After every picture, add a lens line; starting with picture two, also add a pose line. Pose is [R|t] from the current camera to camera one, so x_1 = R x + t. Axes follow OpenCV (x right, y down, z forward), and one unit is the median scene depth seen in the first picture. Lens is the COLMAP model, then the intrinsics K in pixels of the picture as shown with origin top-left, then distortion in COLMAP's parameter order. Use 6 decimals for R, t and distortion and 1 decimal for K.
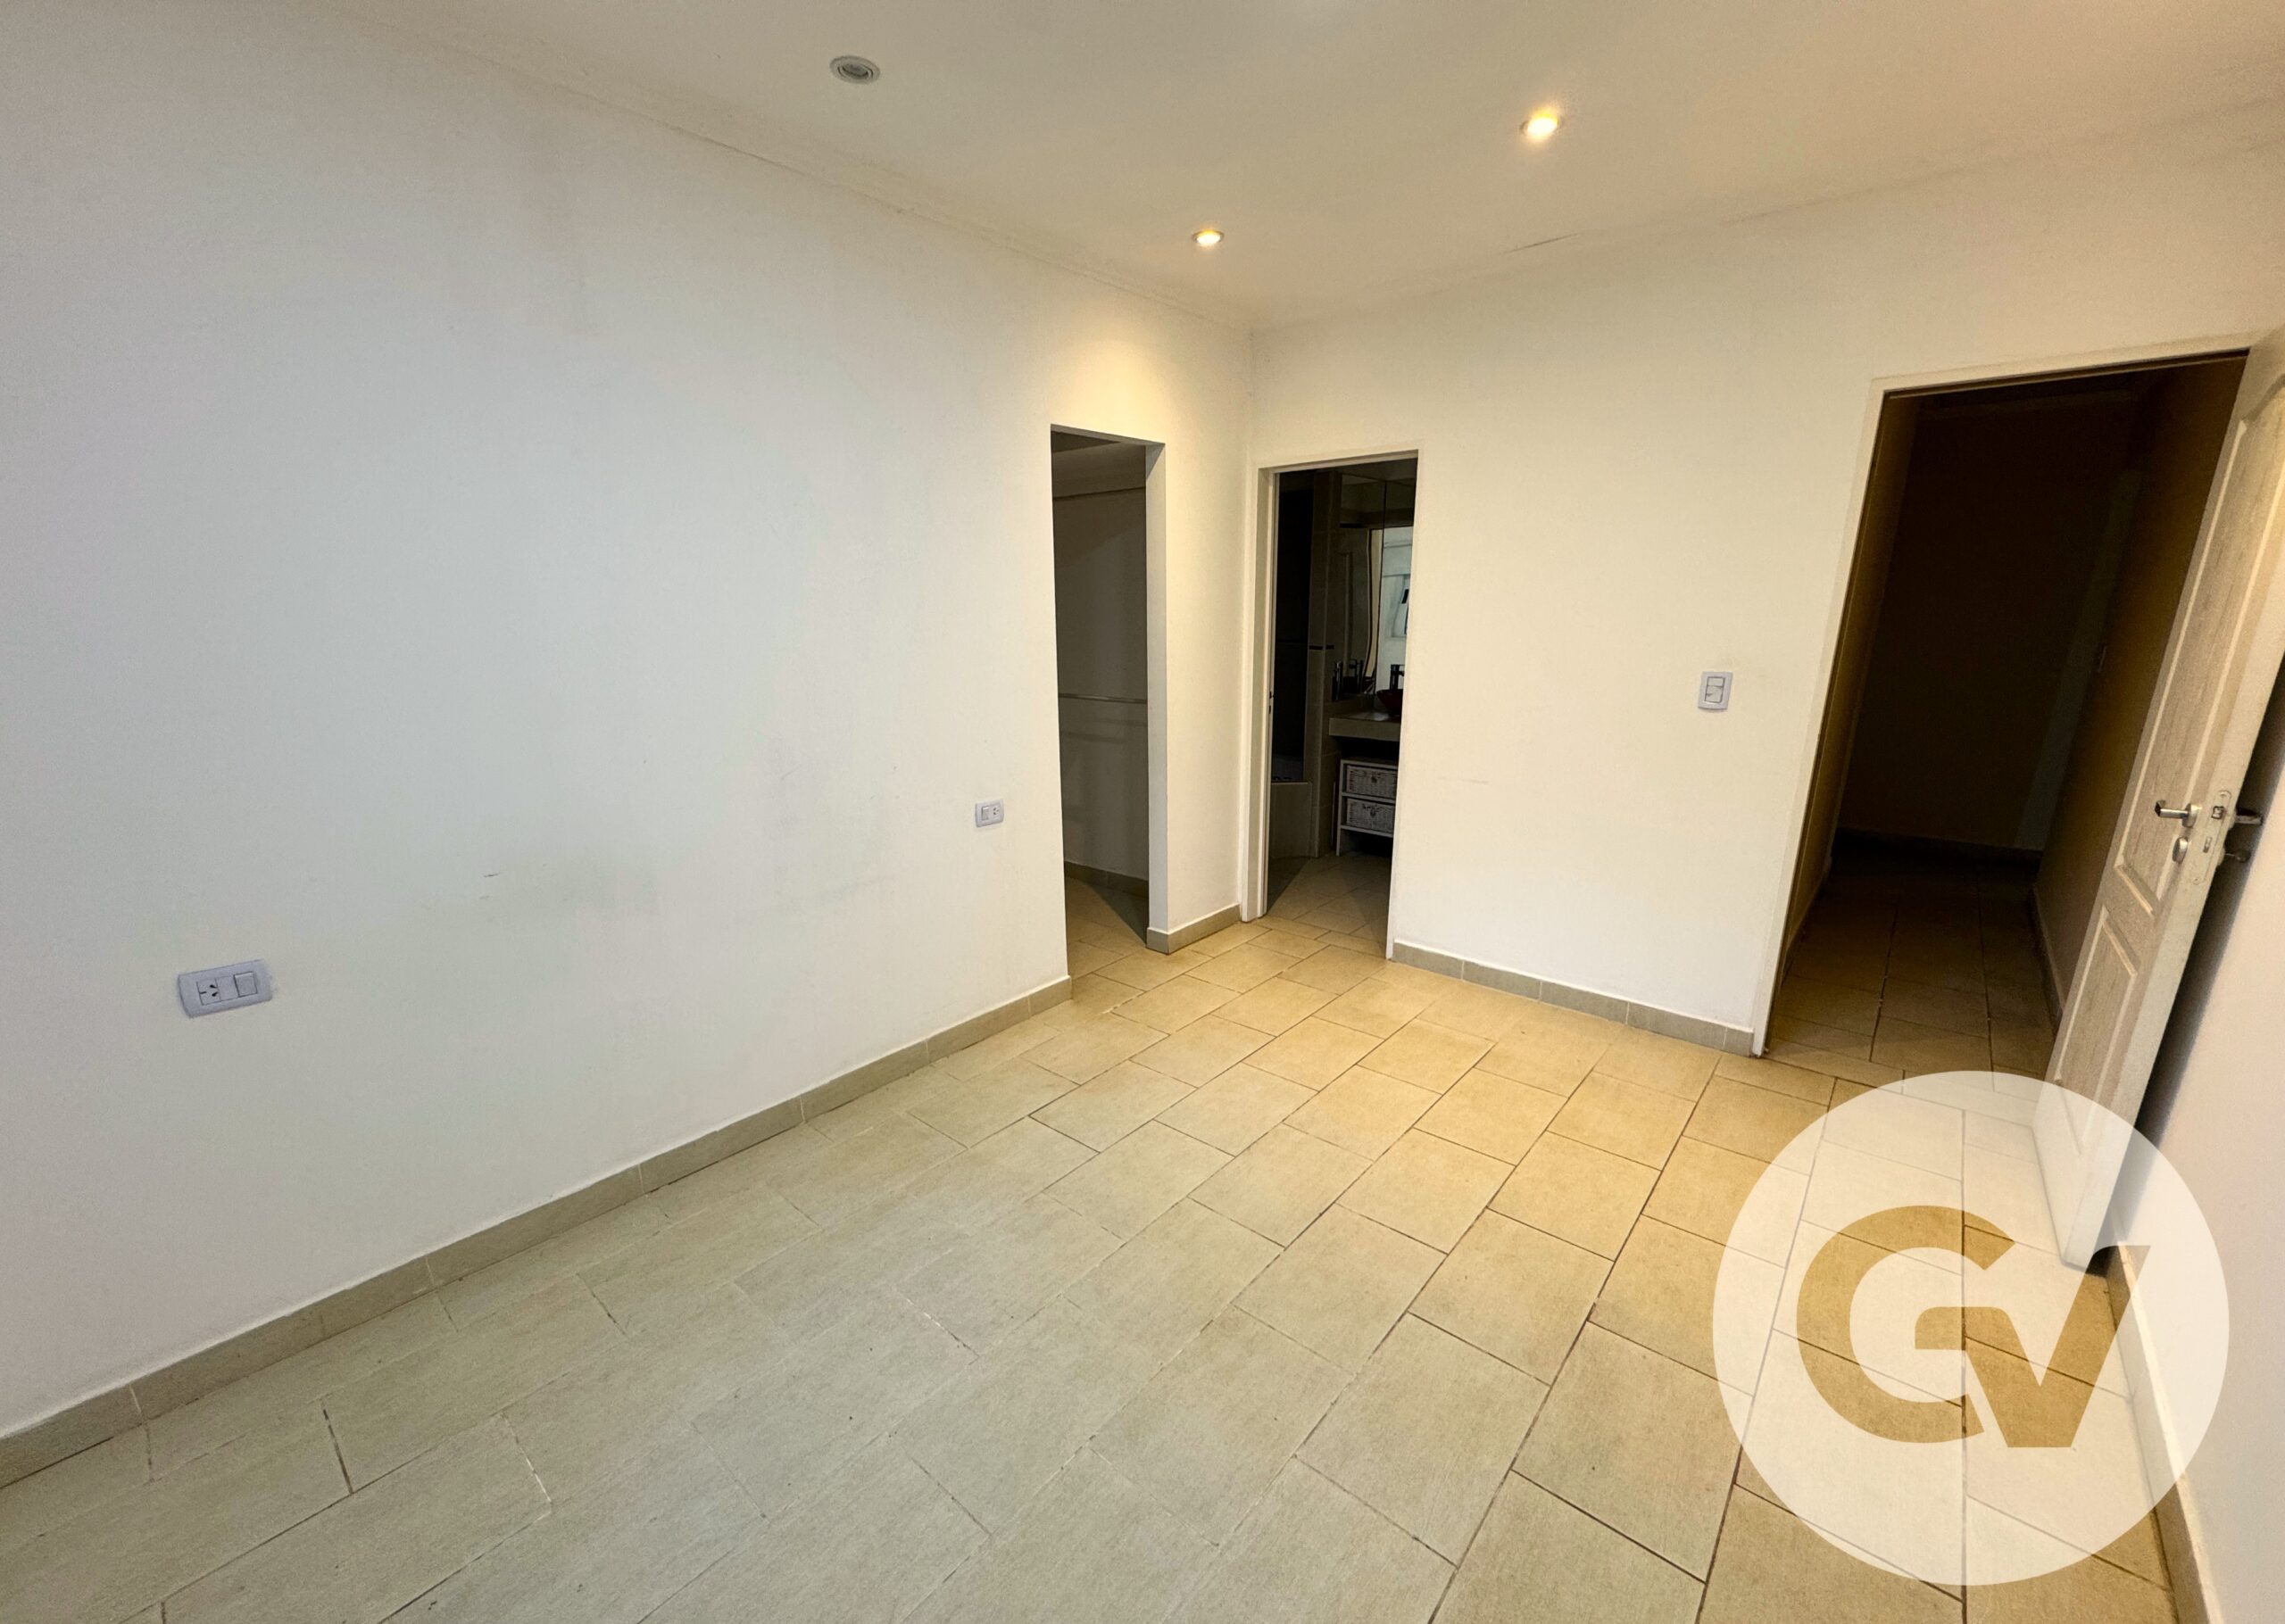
lens RADIAL K [[910.1, 0, 1137.0], [0, 910.1, 845.8], [0, 0, 1]] dist [-0.003102, 0.000003]
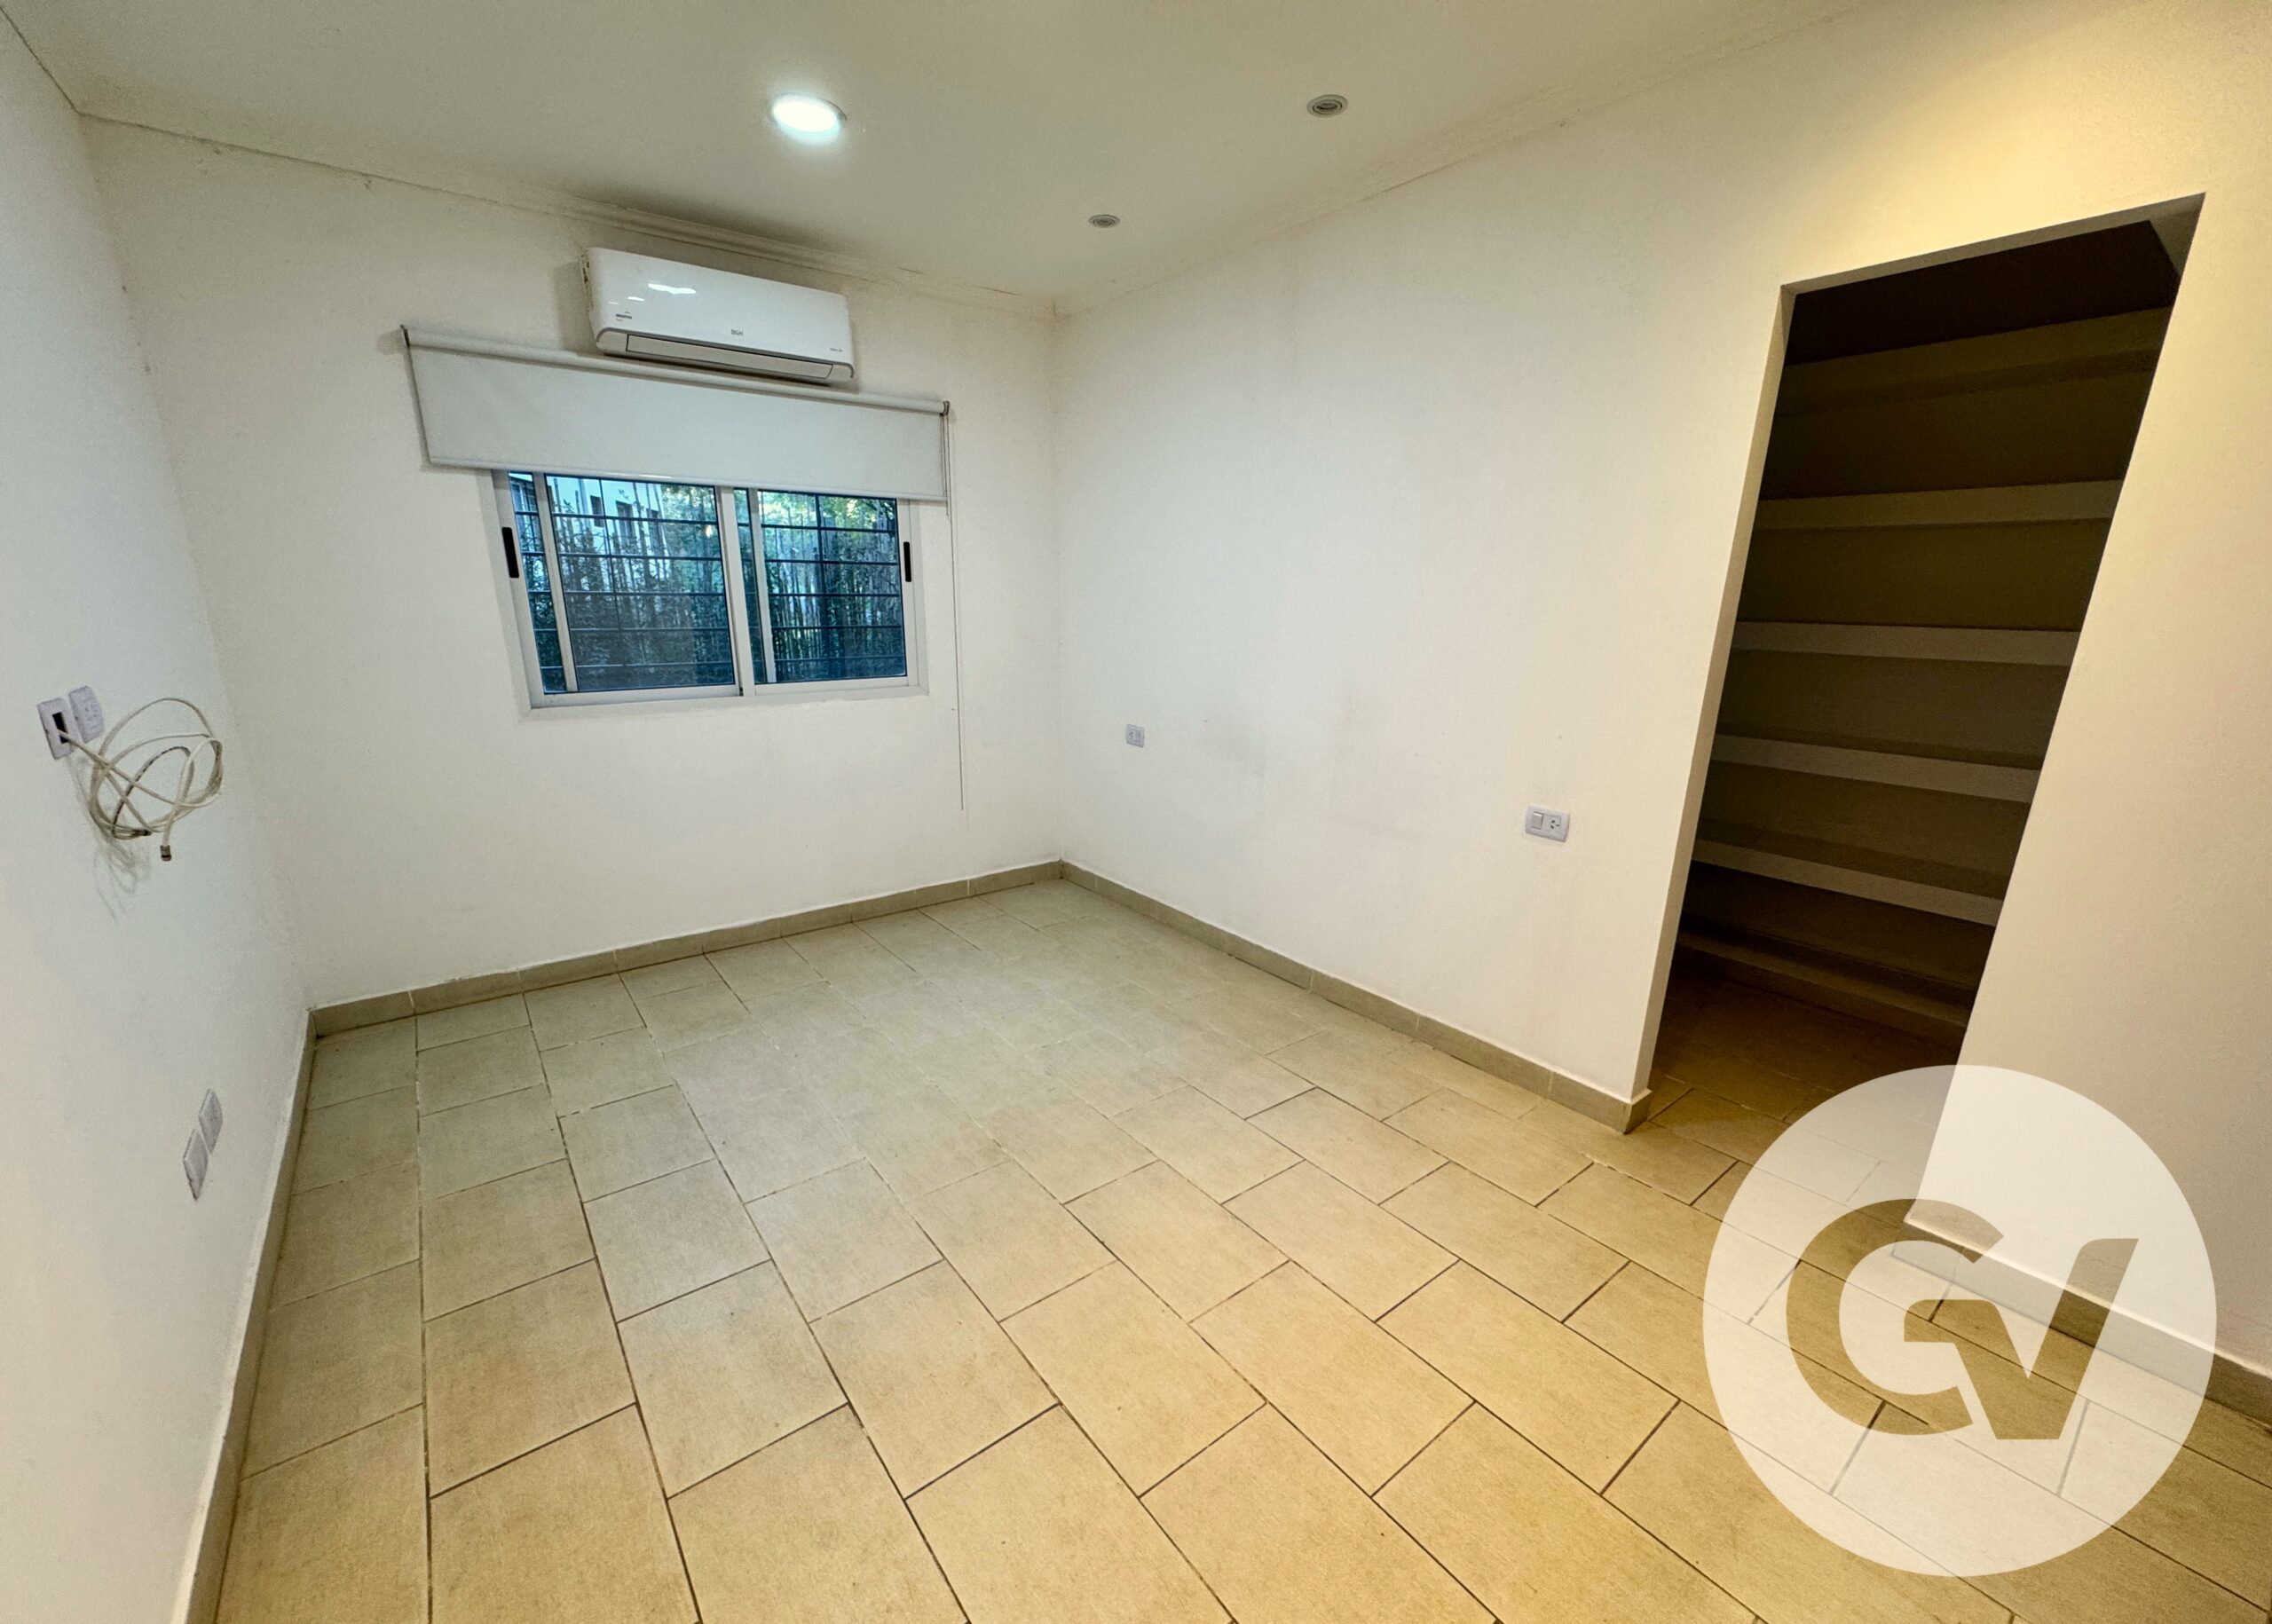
lens RADIAL K [[905.0, 0, 1130.6], [0, 905.0, 845.6], [0, 0, 1]] dist [-0.003102, 0.000003]
pose [[-0.197643, 0.277056, -0.940307, 0.960287], [-0.263715, 0.908838, 0.323214, -0.255746], [0.944135, 0.311854, -0.106561, 1.034778]]
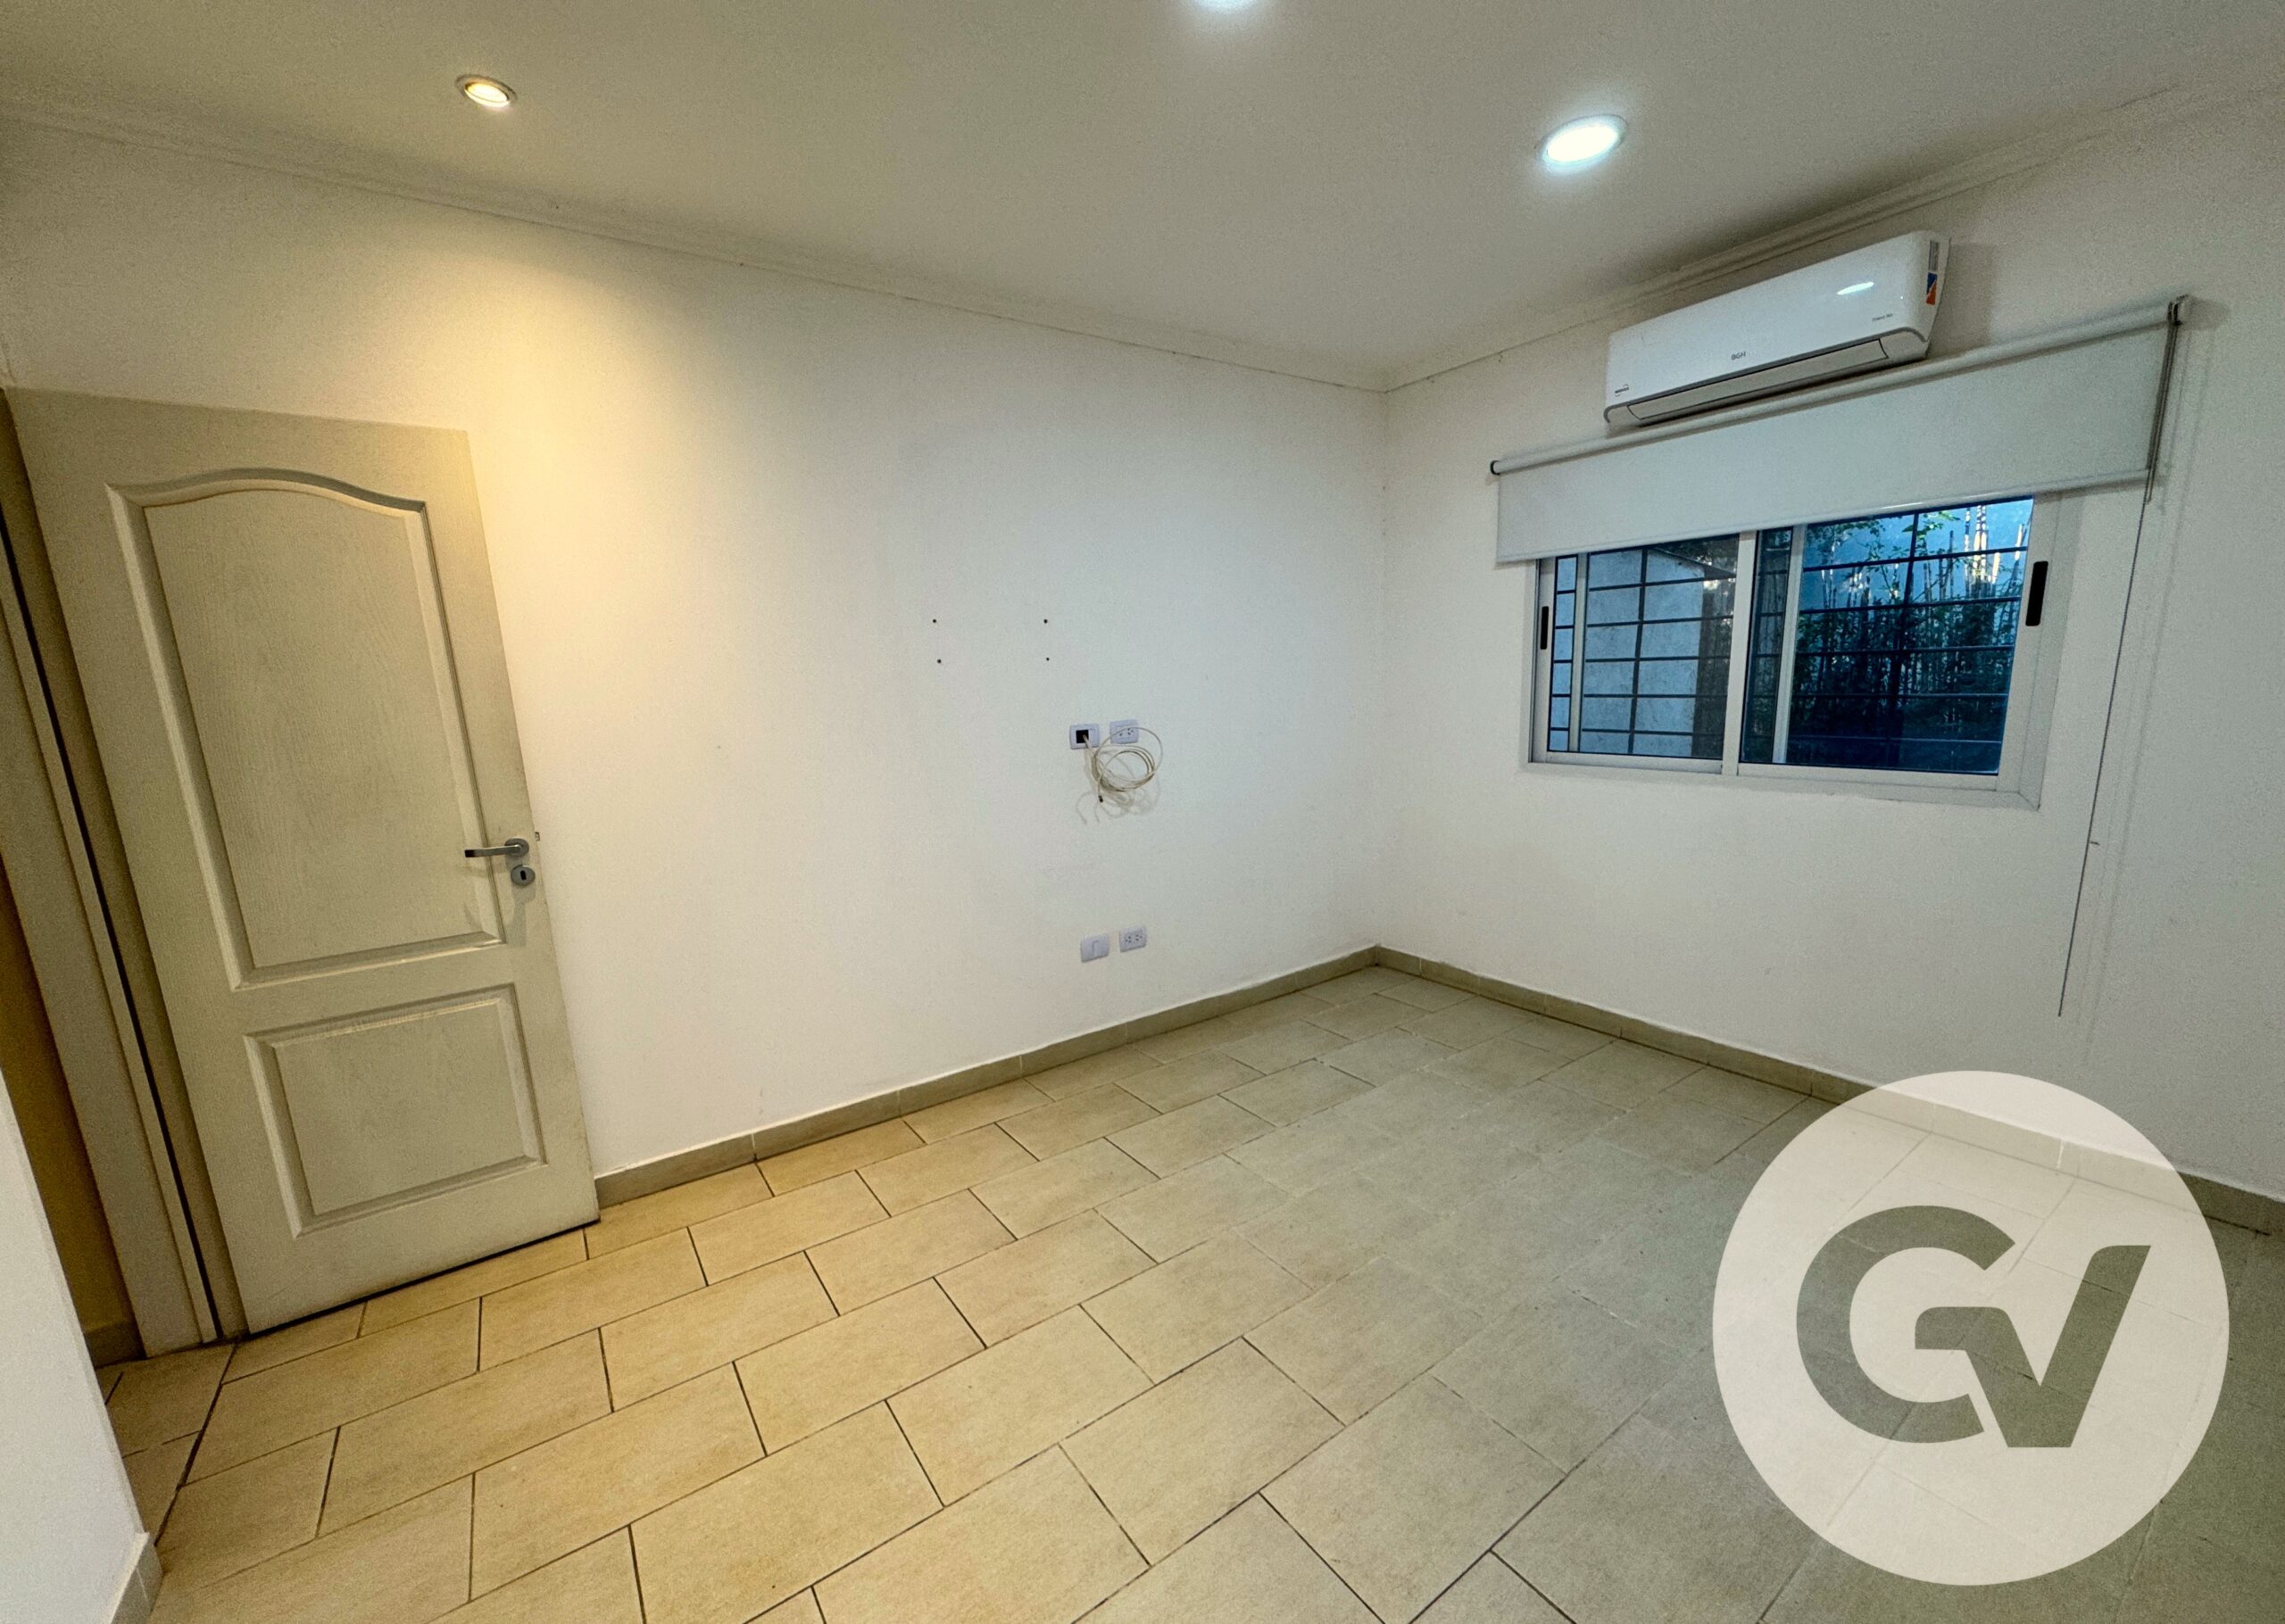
lens RADIAL K [[910.1, 0, 1137.0], [0, 910.1, 845.8], [0, 0, 1]] dist [-0.003102, 0.000003]
pose [[-0.968221, 0.003245, 0.250076, 0.035871], [0.113873, 0.895976, 0.429256, -0.388038], [-0.222669, 0.444091, -0.867872, 1.562342]]
